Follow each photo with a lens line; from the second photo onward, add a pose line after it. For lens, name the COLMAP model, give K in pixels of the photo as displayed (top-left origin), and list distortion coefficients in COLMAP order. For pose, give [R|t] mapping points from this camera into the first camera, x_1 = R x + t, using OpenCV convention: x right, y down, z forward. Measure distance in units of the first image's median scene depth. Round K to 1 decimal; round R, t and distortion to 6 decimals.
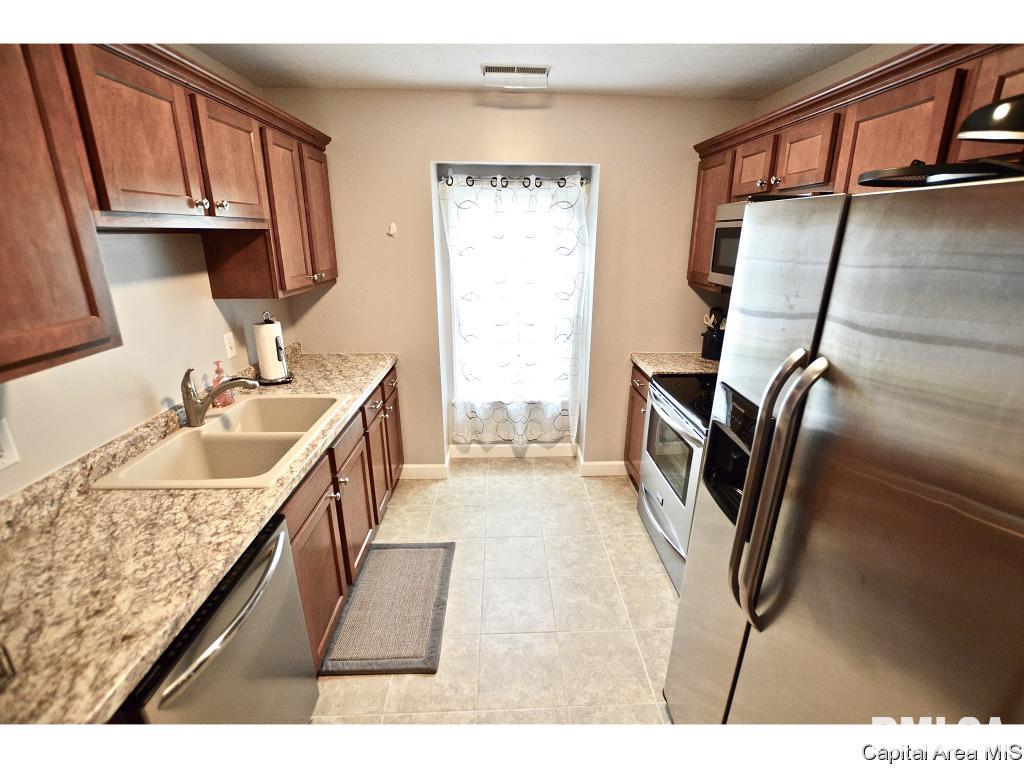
lens RADIAL K [[465.3, 0, 525.0], [0, 465.3, 386.4], [0, 0, 1]] dist [-0.029763, 0.000691]
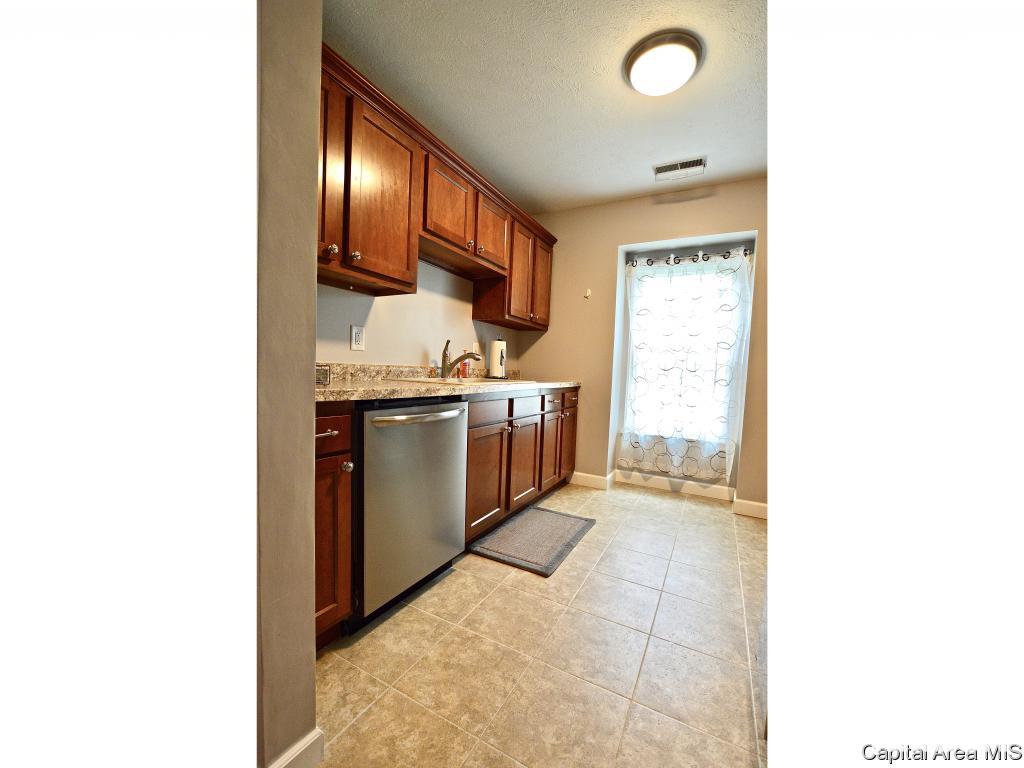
lens RADIAL K [[381.4, 0, 517.4], [0, 381.4, 395.3], [0, 0, 1]] dist [-0.001445, 0.000051]
pose [[0.858320, 0.062691, -0.509270, 0.143249], [-0.191915, 0.959695, -0.205314, 0.239094], [0.475873, 0.273962, 0.835757, -0.018557]]
